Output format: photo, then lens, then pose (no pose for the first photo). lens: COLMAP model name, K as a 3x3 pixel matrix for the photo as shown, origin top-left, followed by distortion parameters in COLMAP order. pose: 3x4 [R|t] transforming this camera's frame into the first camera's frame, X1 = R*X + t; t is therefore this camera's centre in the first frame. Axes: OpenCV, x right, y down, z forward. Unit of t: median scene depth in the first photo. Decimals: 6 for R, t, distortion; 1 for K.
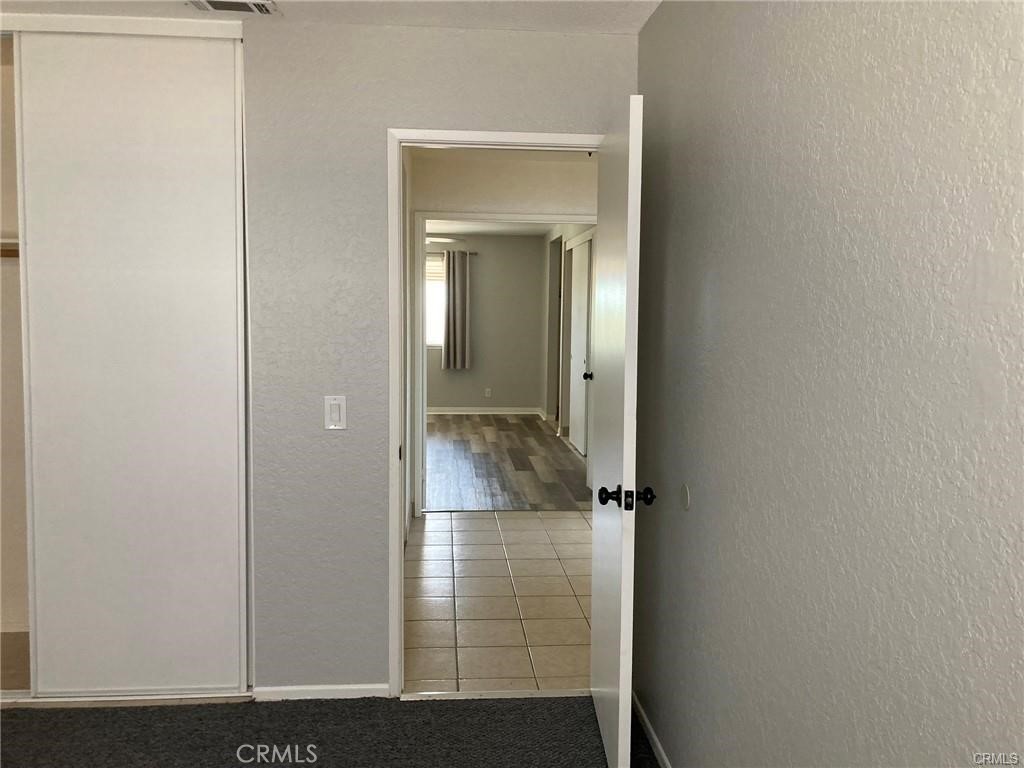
lens RADIAL K [[840.0, 0, 511.0], [0, 840.0, 393.0], [0, 0, 1]] dist [-0.003321, -0.013601]
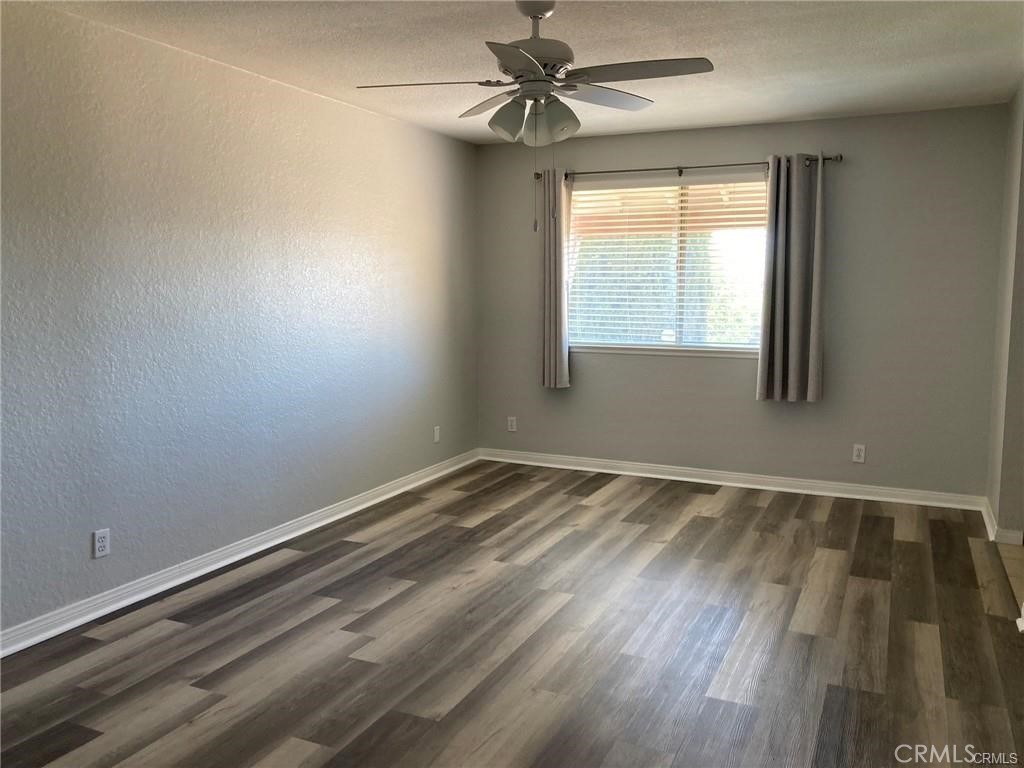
lens RADIAL K [[837.5, 0, 479.3], [0, 837.5, 383.6], [0, 0, 1]] dist [0.004917, 0.001657]
pose [[0.855261, 0.046106, -0.516143, 0.059533], [-0.036542, 0.998920, 0.028680, -0.084599], [0.516908, -0.005668, 0.856022, 0.896727]]
